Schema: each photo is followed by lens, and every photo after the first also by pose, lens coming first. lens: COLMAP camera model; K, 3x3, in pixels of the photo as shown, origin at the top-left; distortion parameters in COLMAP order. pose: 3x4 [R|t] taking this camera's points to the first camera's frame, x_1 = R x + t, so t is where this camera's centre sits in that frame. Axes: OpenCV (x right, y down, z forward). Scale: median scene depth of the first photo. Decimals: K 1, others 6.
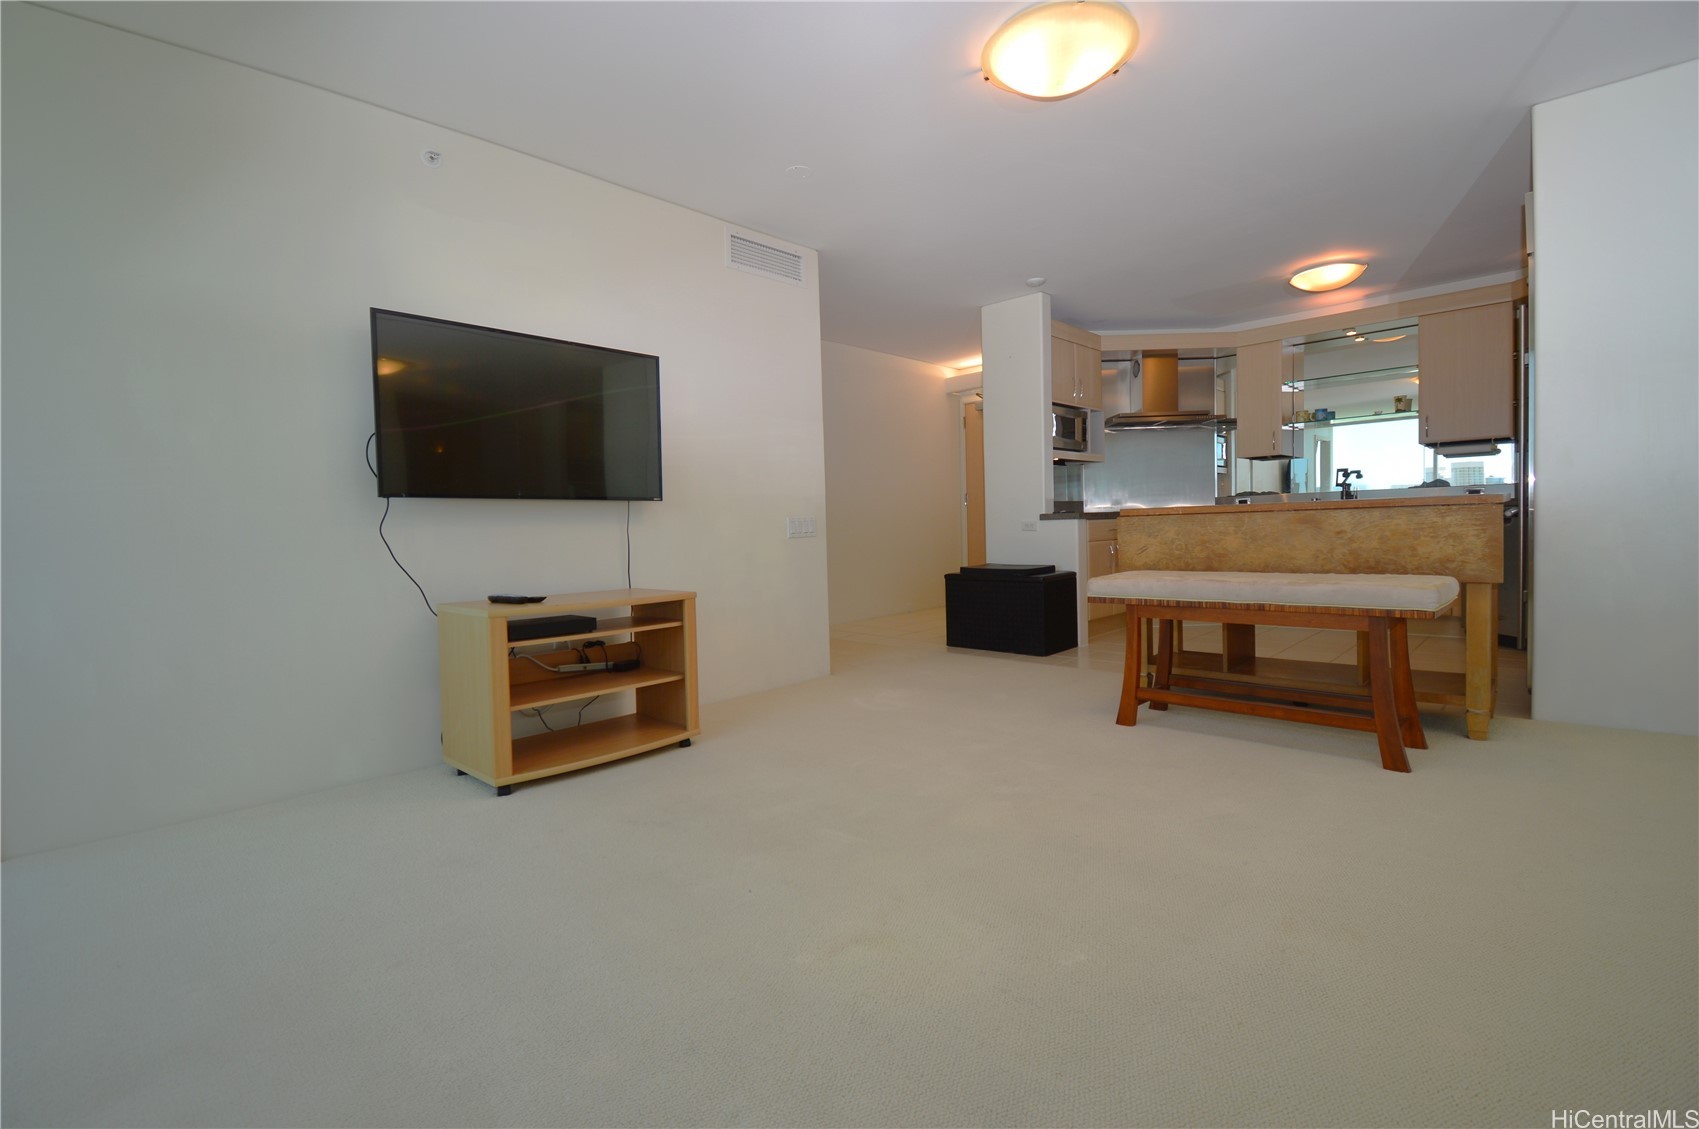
lens RADIAL K [[771.6, 0, 843.2], [0, 771.6, 561.0], [0, 0, 1]] dist [0.005715, -0.017048]
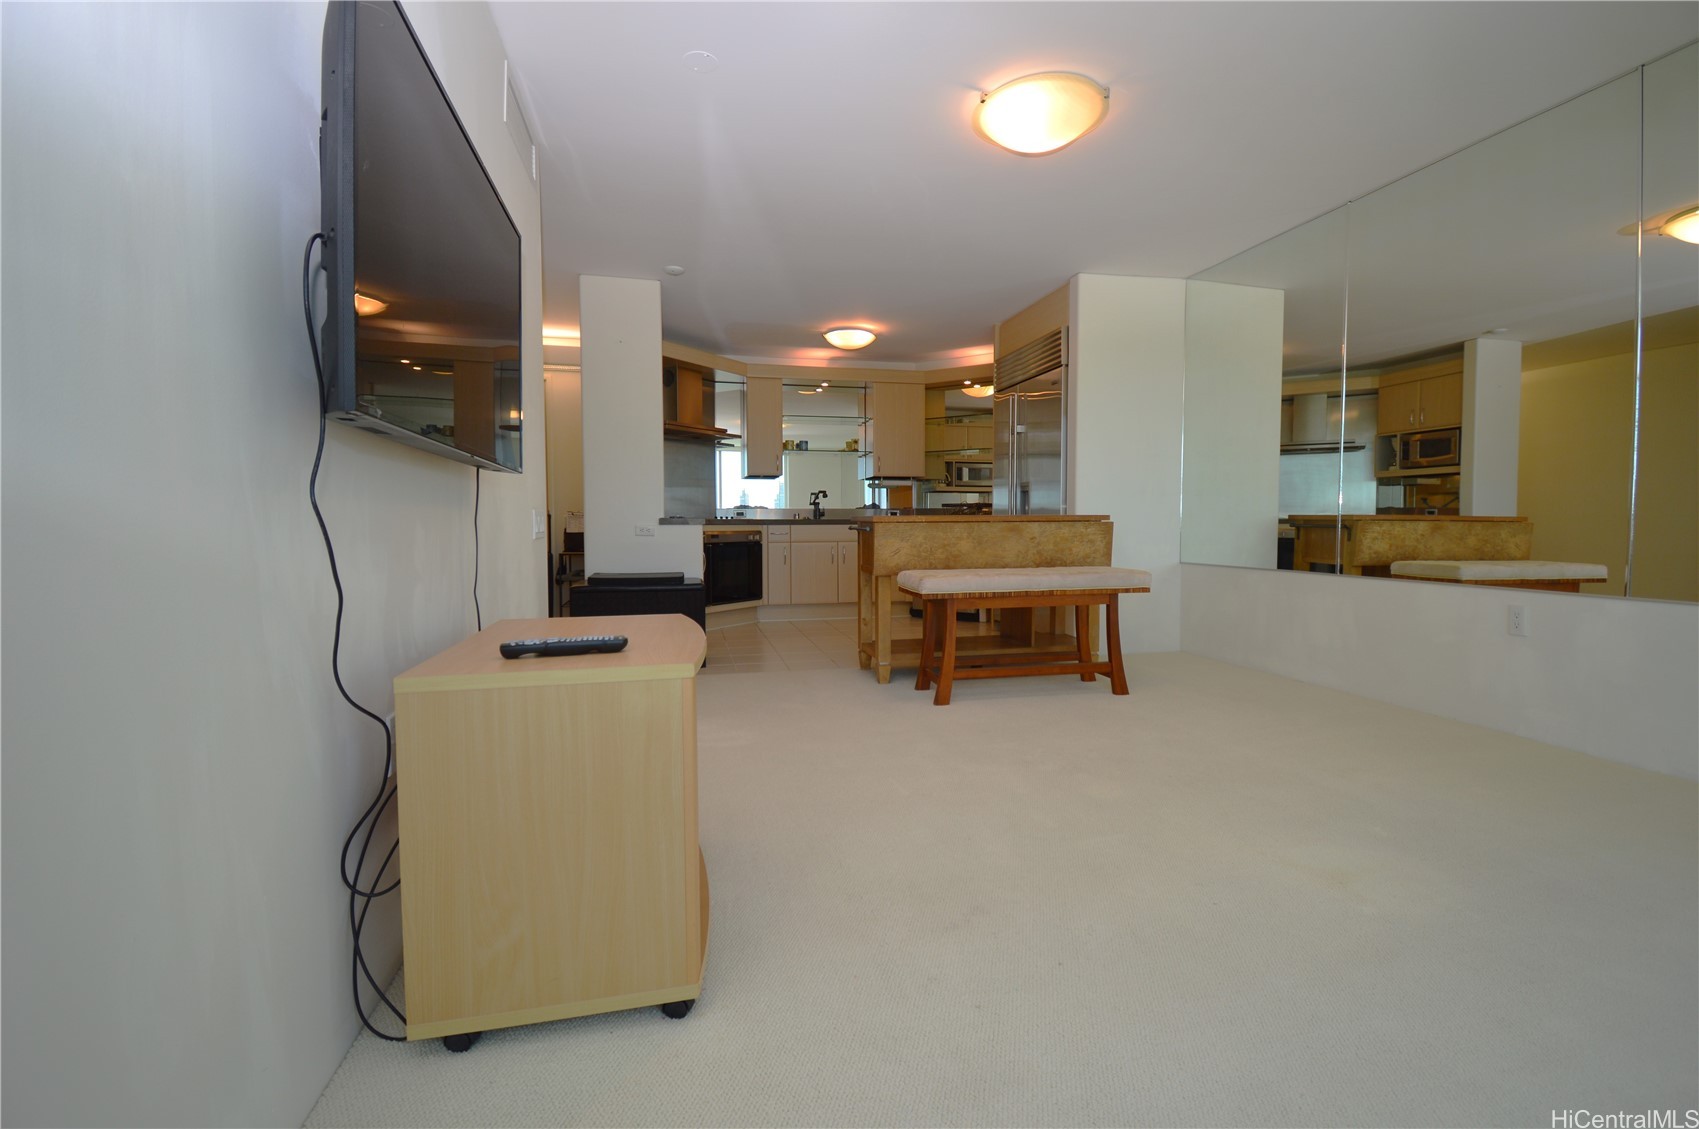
lens RADIAL K [[771.6, 0, 845.1], [0, 771.6, 558.0], [0, 0, 1]] dist [0.005715, -0.017048]
pose [[0.509175, -0.008207, 0.860624, -0.693715], [0.027044, 0.999613, -0.006468, -0.001366], [-0.860238, 0.026568, 0.509200, 0.544570]]
